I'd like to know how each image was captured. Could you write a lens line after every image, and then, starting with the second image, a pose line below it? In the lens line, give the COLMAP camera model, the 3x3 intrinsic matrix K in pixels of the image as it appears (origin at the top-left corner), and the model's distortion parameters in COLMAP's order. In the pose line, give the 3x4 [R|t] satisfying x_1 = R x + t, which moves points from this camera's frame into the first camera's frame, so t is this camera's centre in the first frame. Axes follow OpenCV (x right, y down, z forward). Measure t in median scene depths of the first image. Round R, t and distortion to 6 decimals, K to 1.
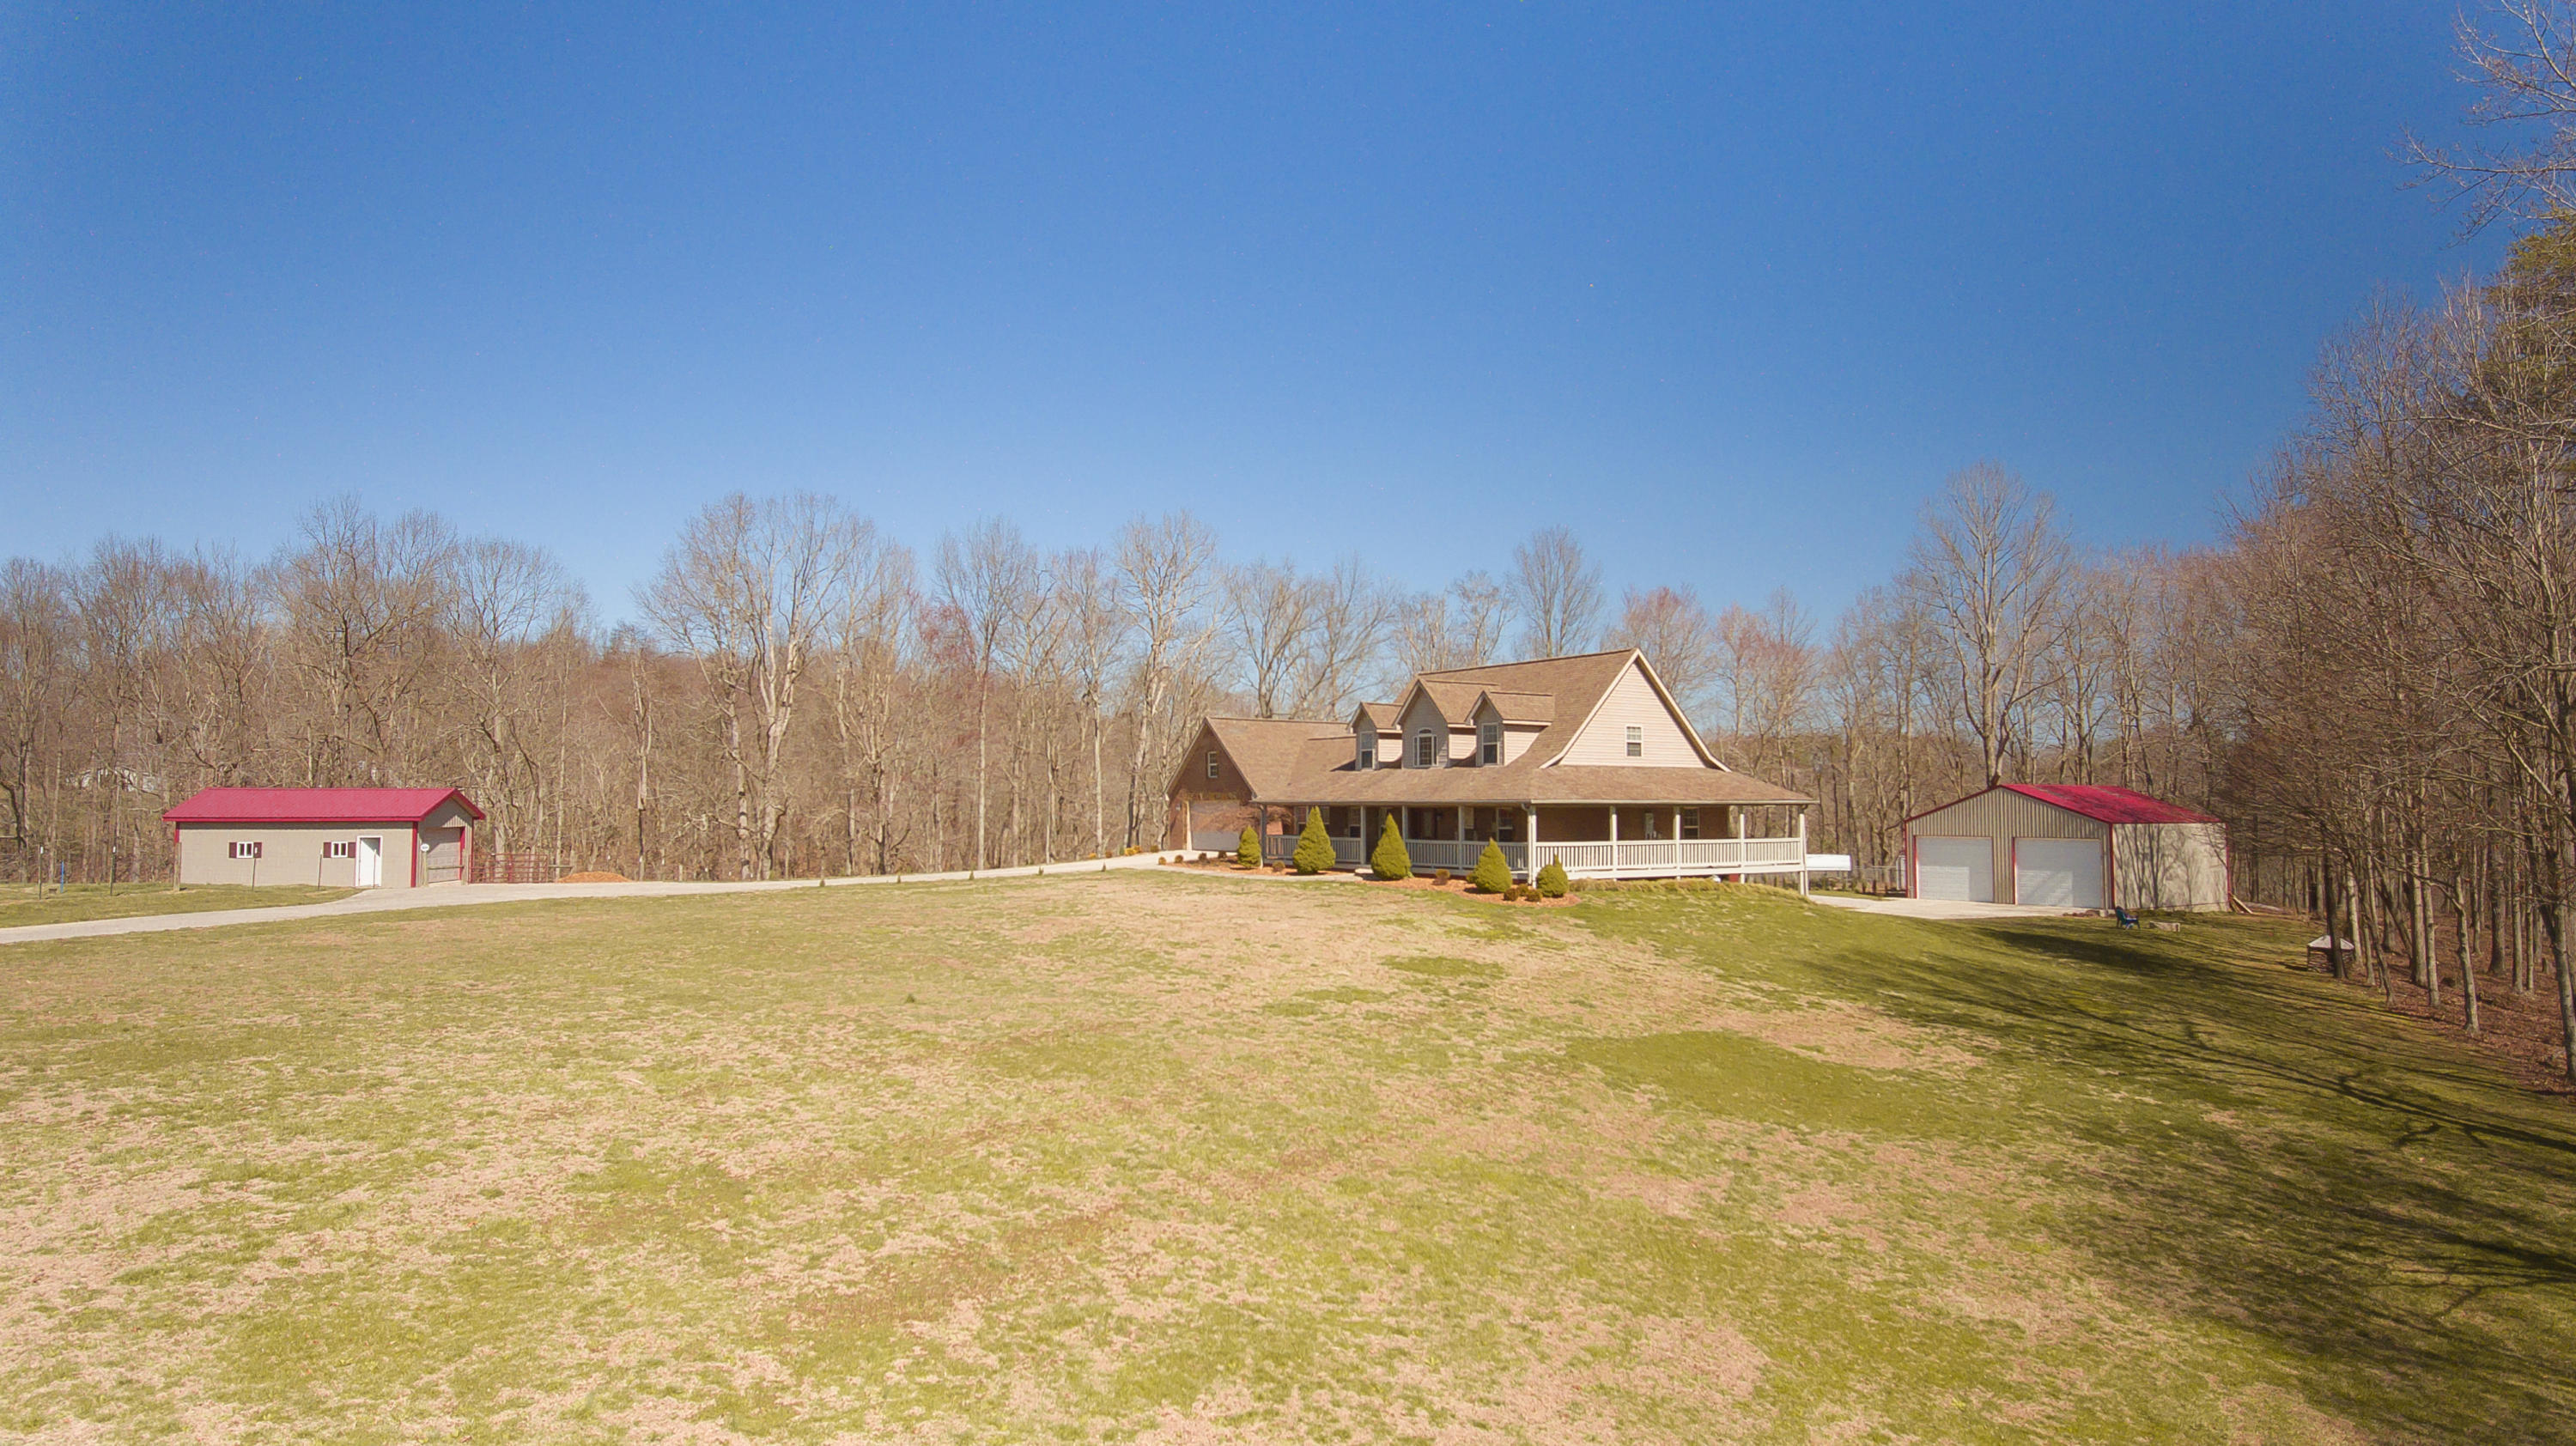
lens RADIAL K [[1521.5, 0, 1302.5], [0, 1521.5, 718.8], [0, 0, 1]] dist [-0.044592, 0.032807]
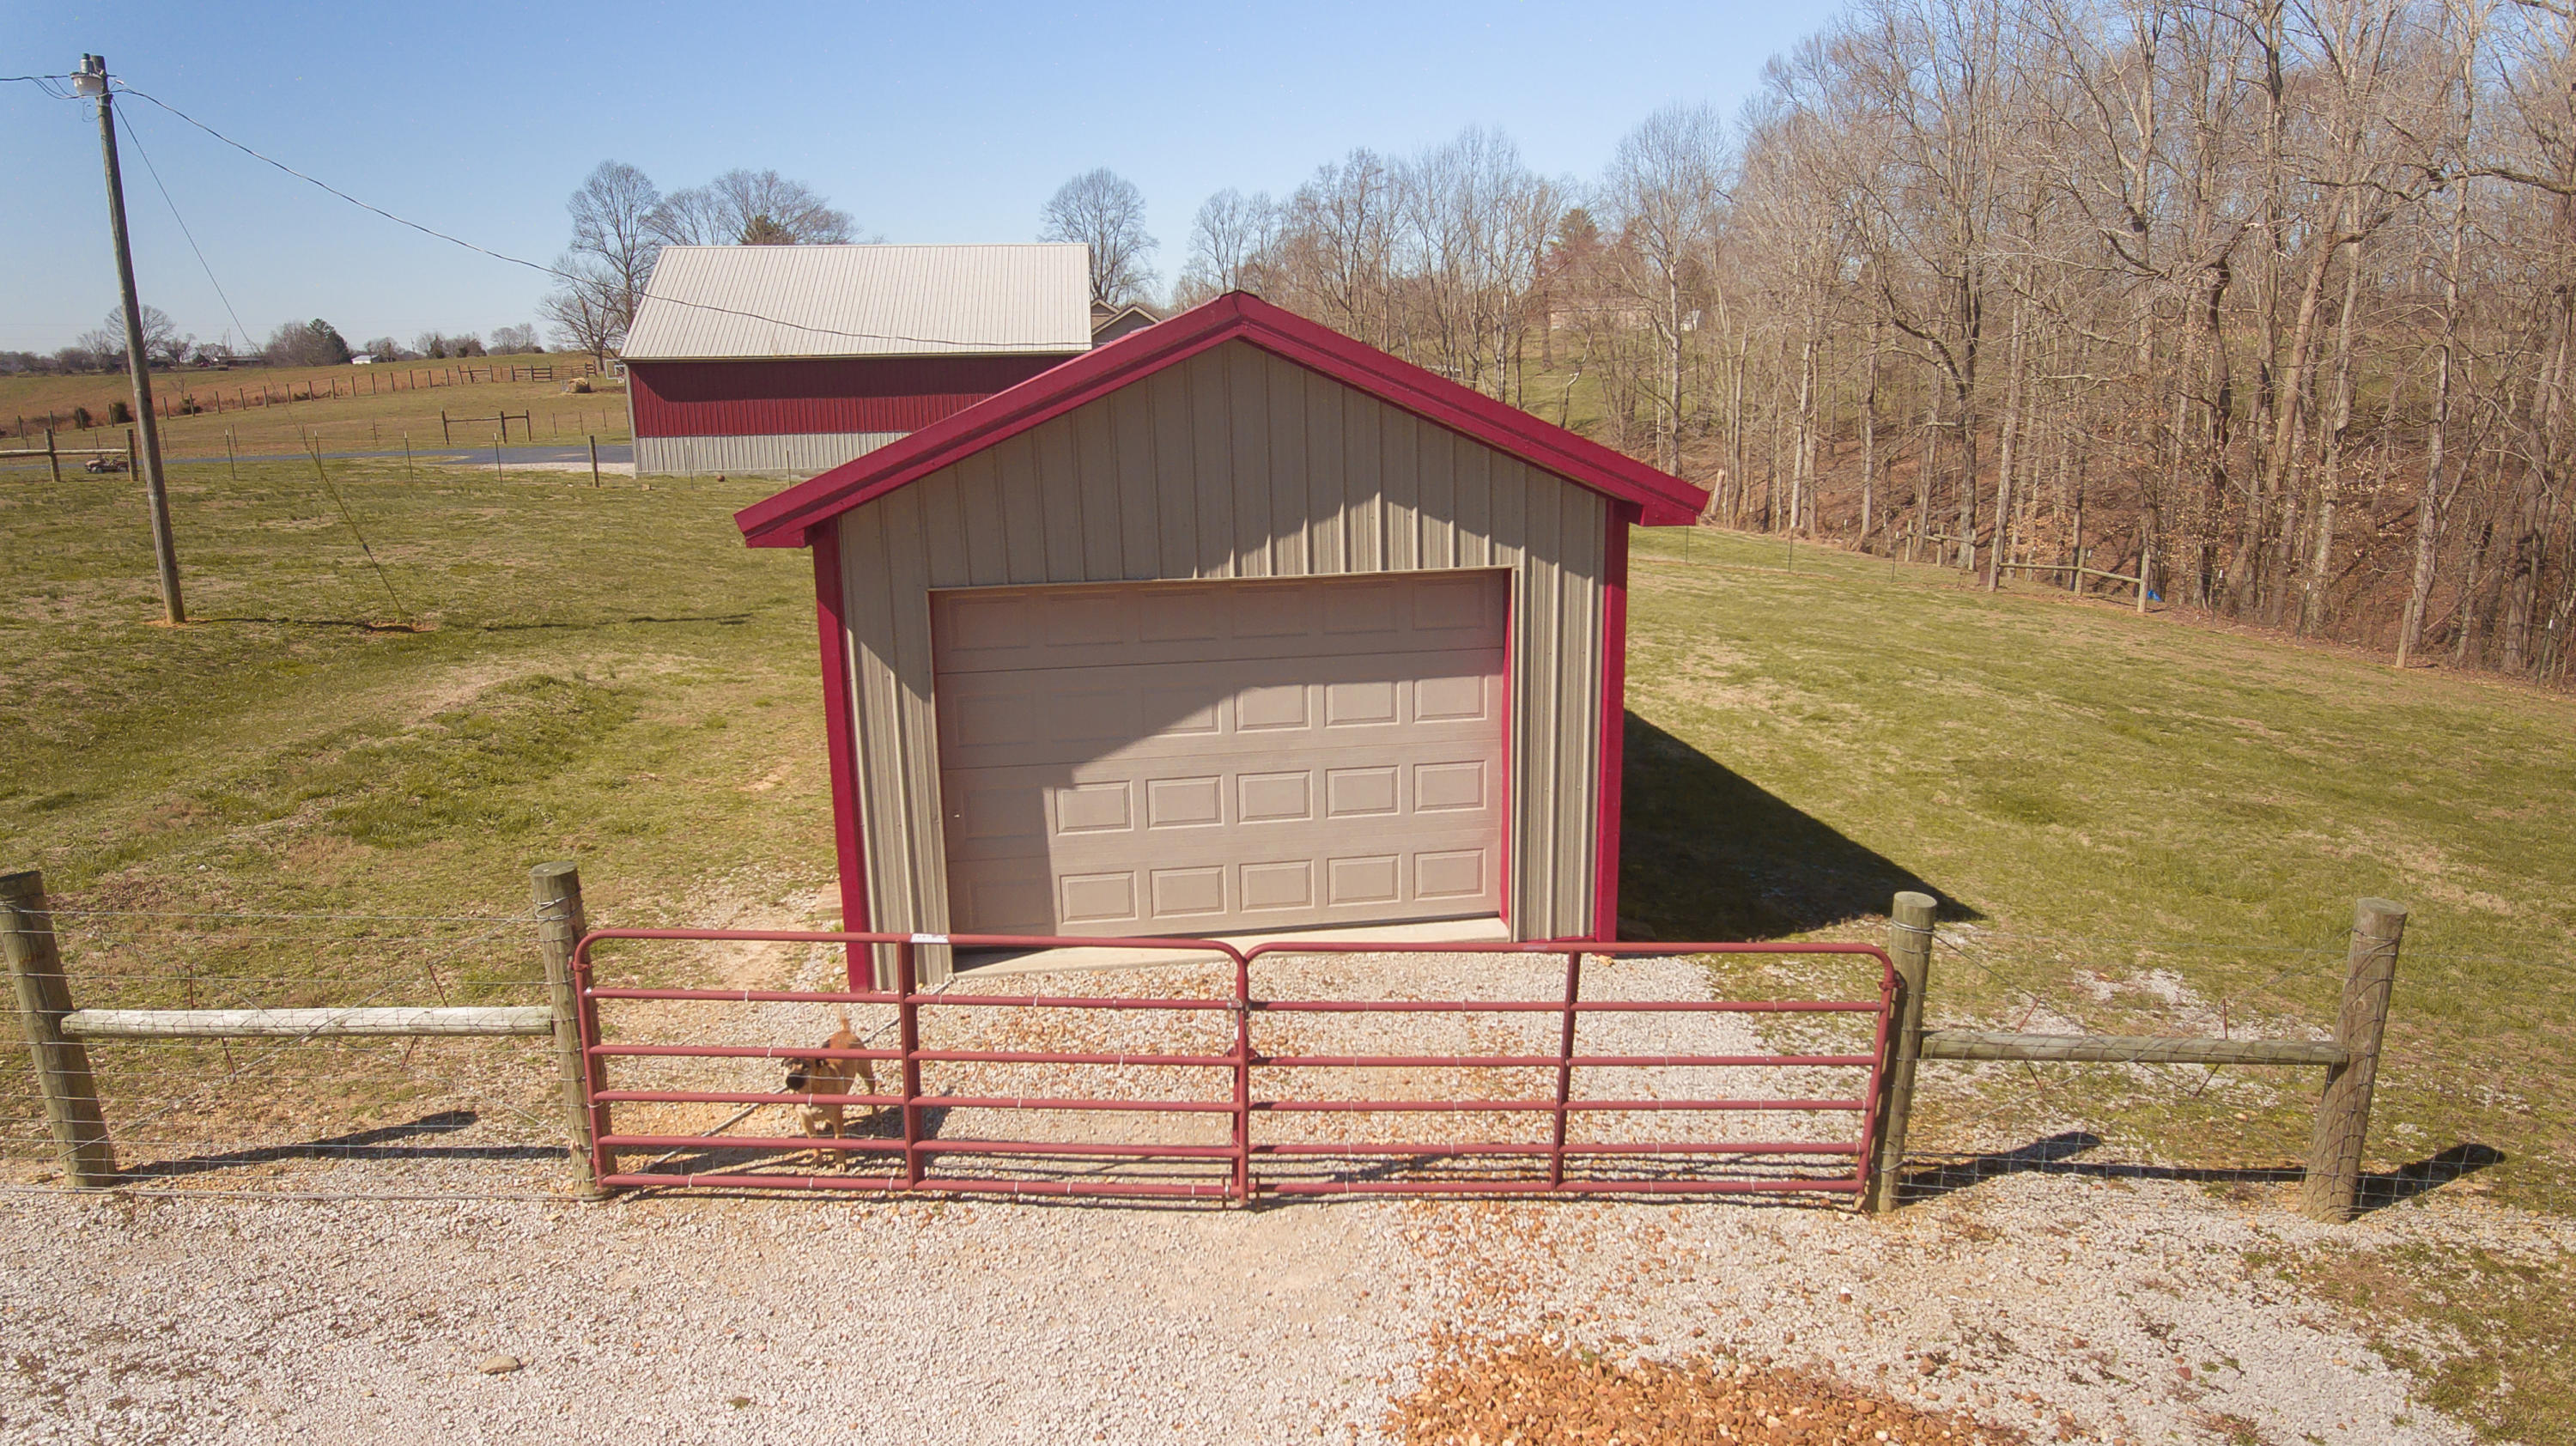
lens RADIAL K [[1521.5, 0, 1302.5], [0, 1521.5, 718.8], [0, 0, 1]] dist [-0.044592, 0.032807]
pose [[0.113176, 0.226489, -0.967416, -0.476848], [0.061579, 0.970201, 0.234345, 0.057169], [0.991665, -0.086095, 0.095856, 1.098989]]
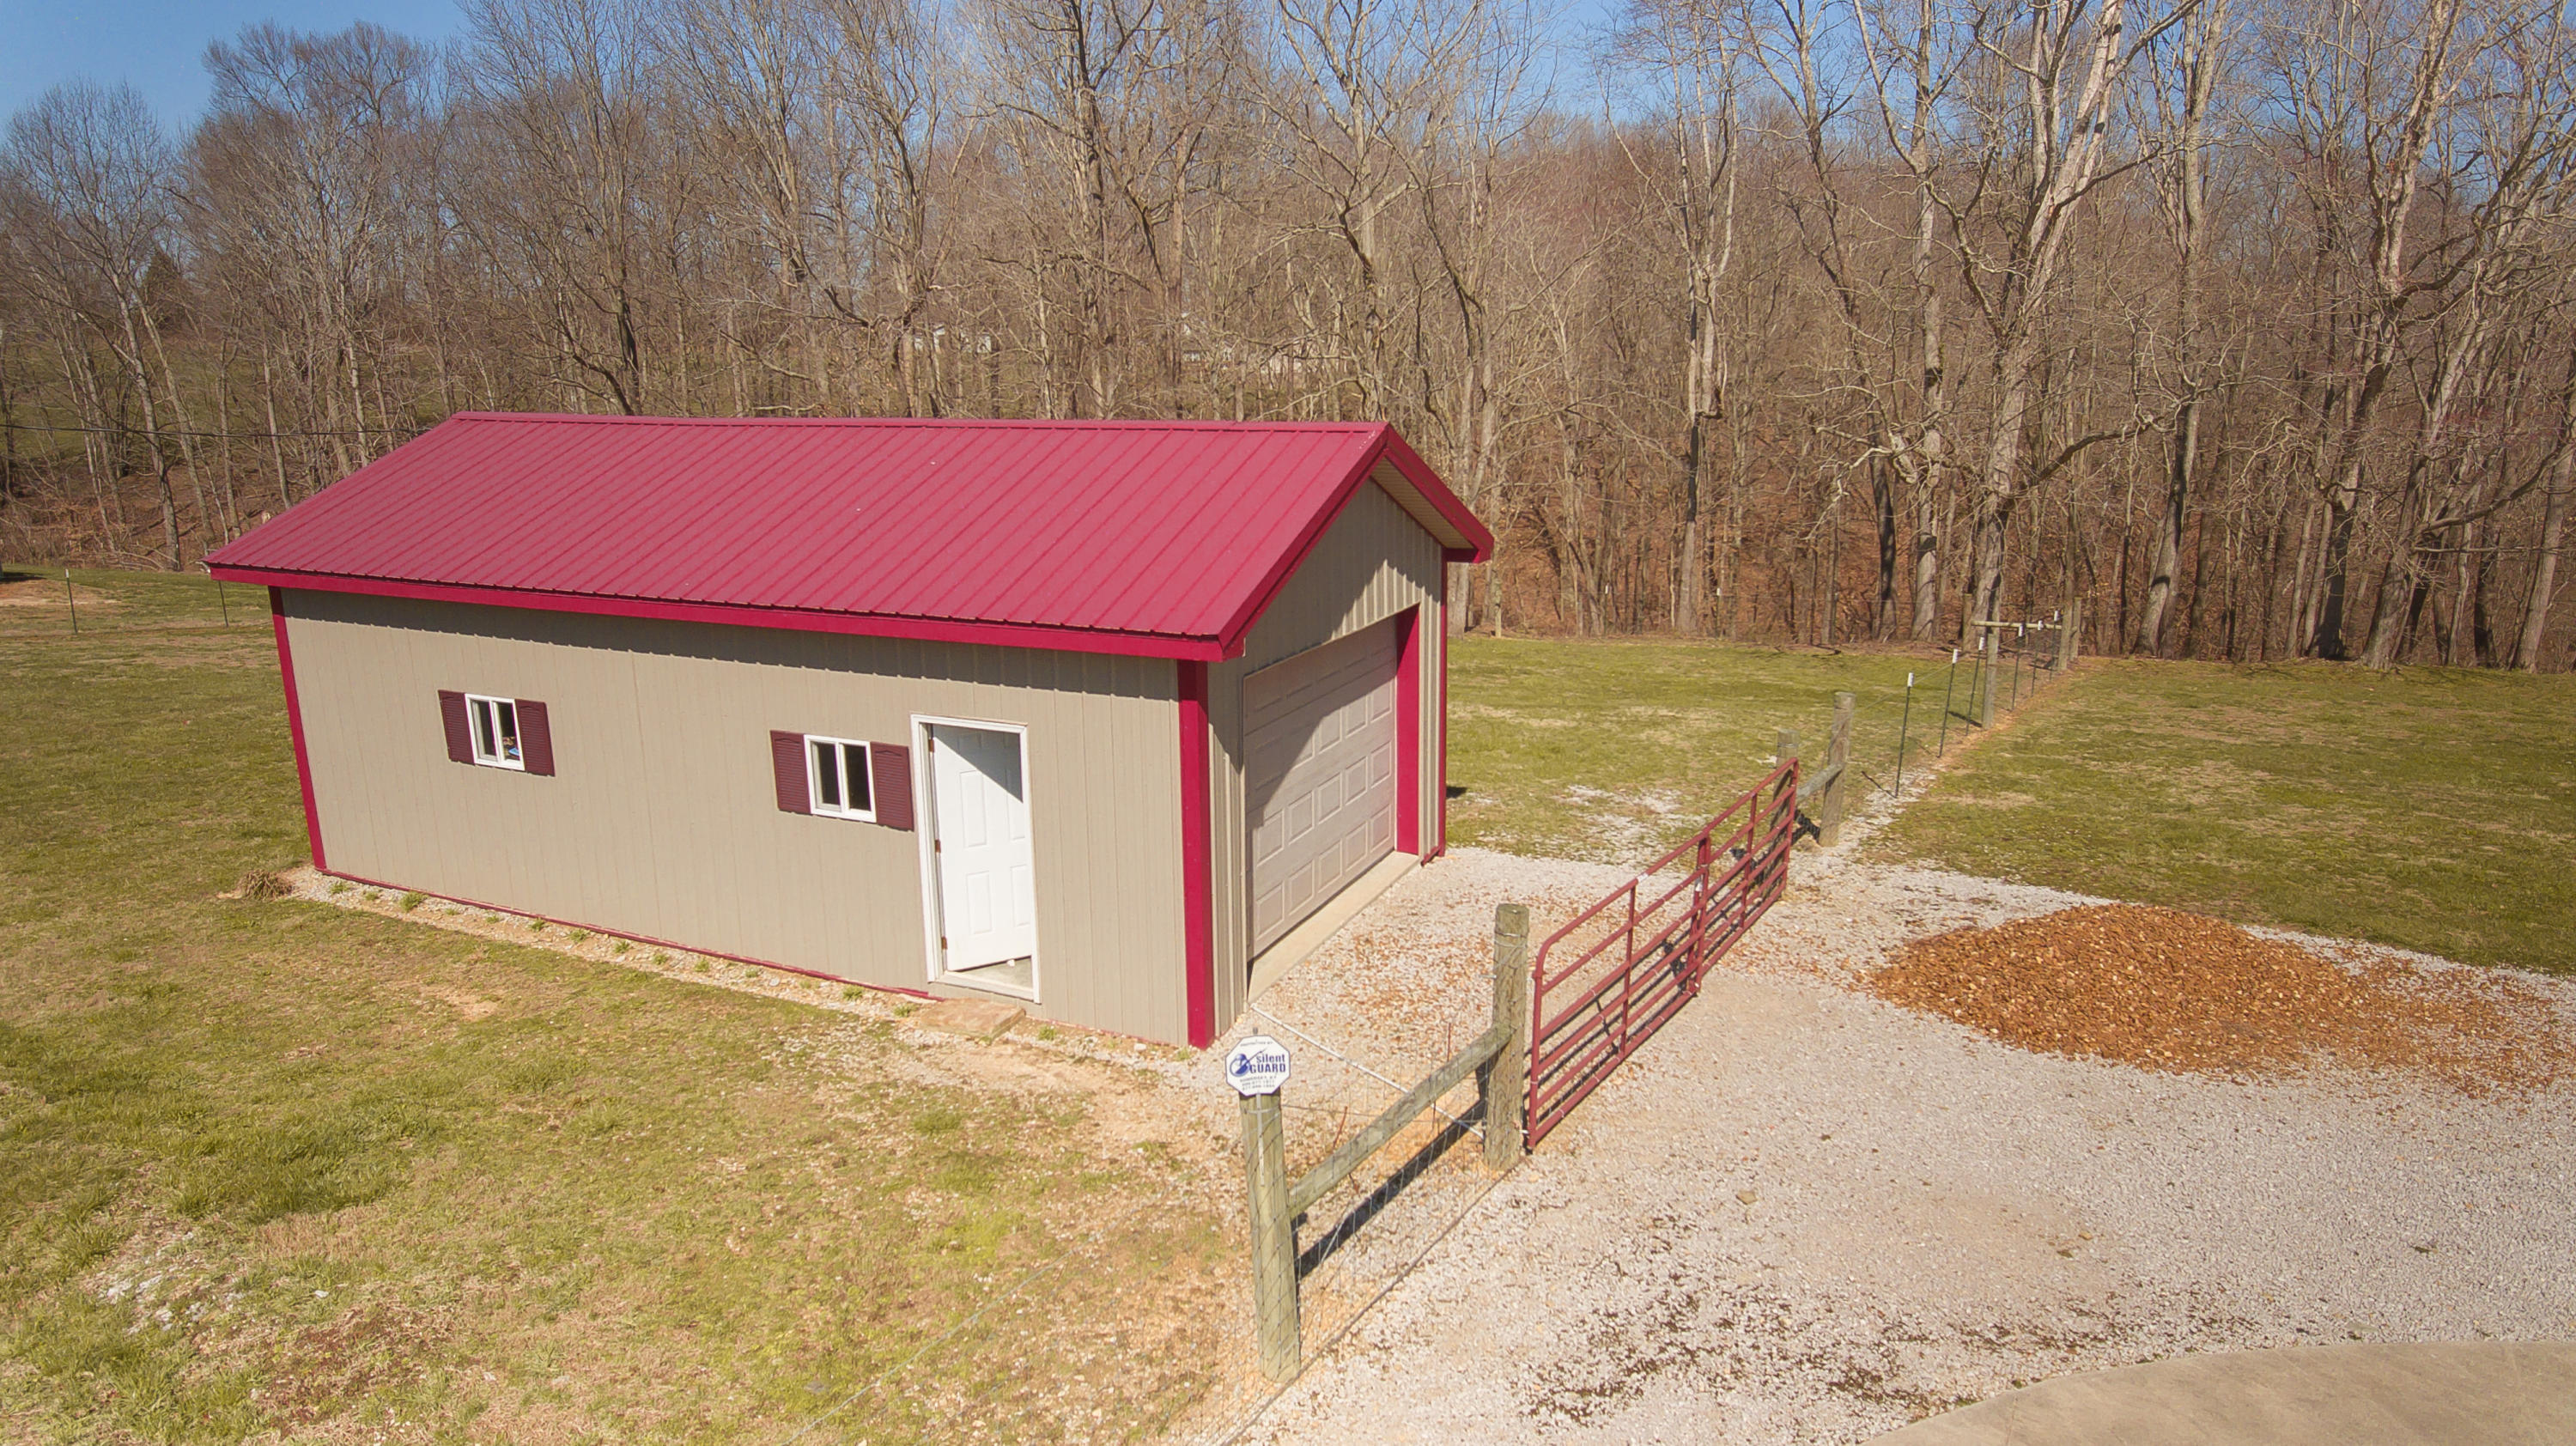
lens RADIAL K [[1521.5, 0, 1302.5], [0, 1521.5, 718.8], [0, 0, 1]] dist [-0.044592, 0.032807]
pose [[0.885600, 0.097839, -0.454026, -0.541667], [0.036215, 0.960037, 0.277521, 0.033191], [0.463034, -0.262216, 0.846666, 0.929104]]
